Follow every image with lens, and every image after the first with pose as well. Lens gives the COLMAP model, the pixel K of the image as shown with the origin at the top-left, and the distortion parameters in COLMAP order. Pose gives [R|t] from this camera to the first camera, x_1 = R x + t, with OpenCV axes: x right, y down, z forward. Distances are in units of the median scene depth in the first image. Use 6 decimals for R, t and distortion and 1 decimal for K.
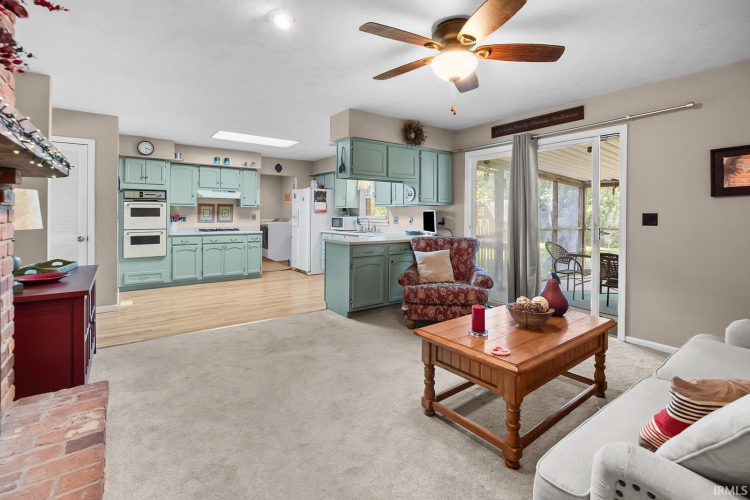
lens RADIAL K [[341.5, 0, 377.8], [0, 341.5, 214.5], [0, 0, 1]] dist [-0.012690, 0.000046]
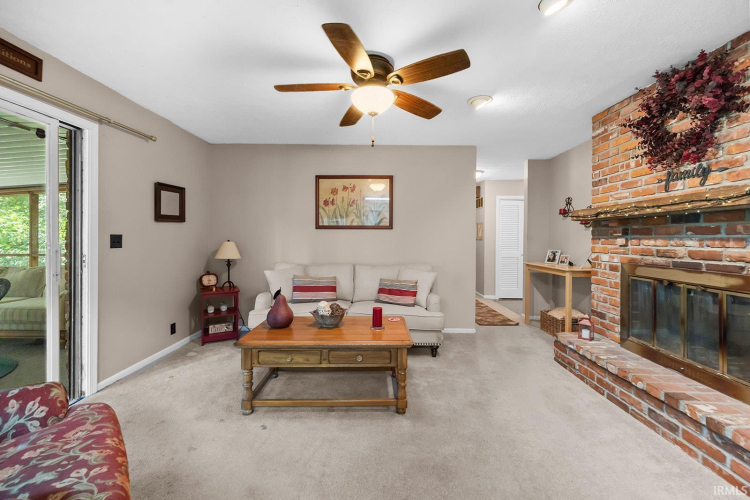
lens RADIAL K [[304.6, 0, 375.9], [0, 304.6, 238.5], [0, 0, 1]] dist [0.000470, -0.000087]
pose [[-0.802415, -0.007108, 0.596724, -0.256682], [-0.007256, 0.999971, 0.002155, 0.000082], [-0.596723, -0.002601, -0.802443, 1.249977]]
